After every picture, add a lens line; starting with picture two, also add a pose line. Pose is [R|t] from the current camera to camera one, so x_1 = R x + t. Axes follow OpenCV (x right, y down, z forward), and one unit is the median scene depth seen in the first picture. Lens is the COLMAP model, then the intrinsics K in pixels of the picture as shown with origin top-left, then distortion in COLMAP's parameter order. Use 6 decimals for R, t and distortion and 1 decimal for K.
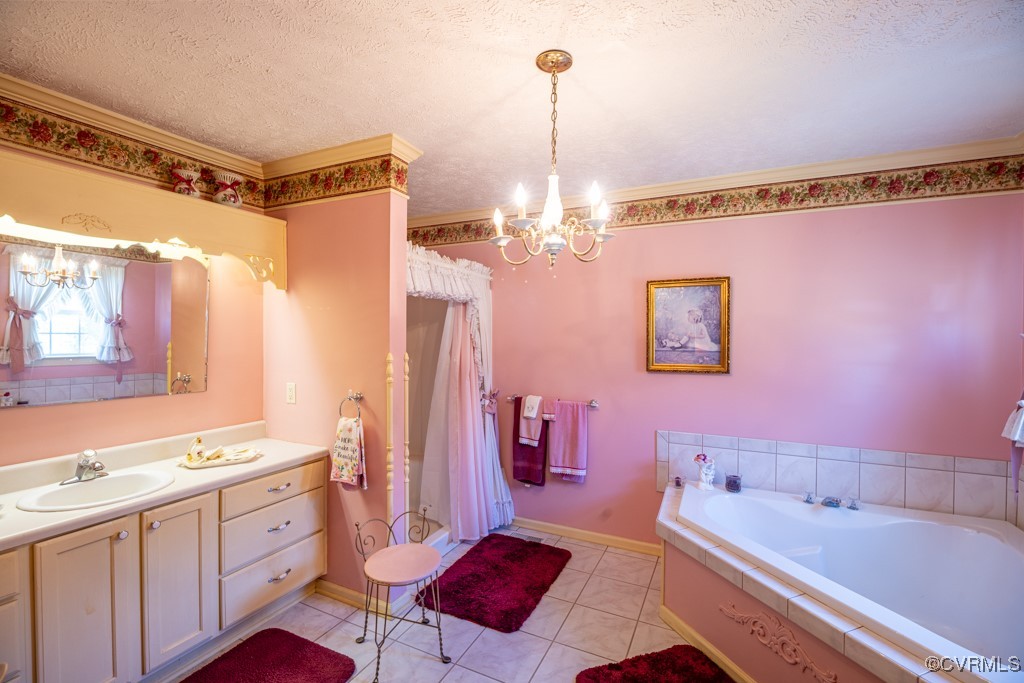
lens RADIAL K [[447.5, 0, 511.9], [0, 447.5, 342.0], [0, 0, 1]] dist [-0.015547, -0.001154]
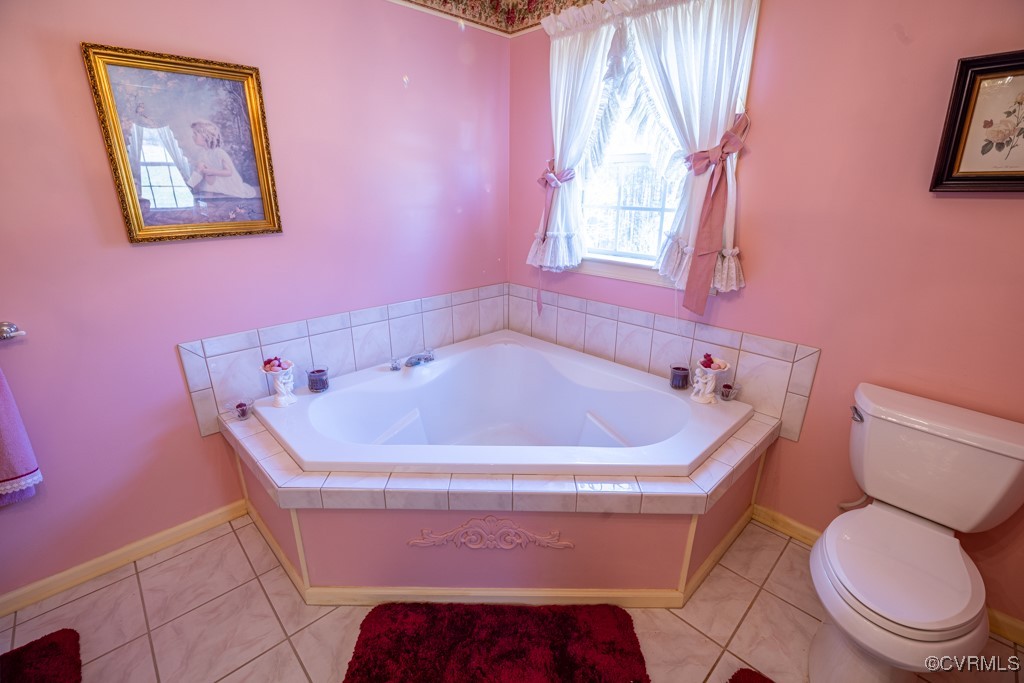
lens RADIAL K [[447.5, 0, 511.3], [0, 447.5, 338.9], [0, 0, 1]] dist [-0.015547, -0.001154]
pose [[0.351590, -0.302020, 0.886097, -0.033713], [0.009575, 0.947640, 0.319197, 0.013002], [-0.936105, -0.103742, 0.336072, 0.444074]]
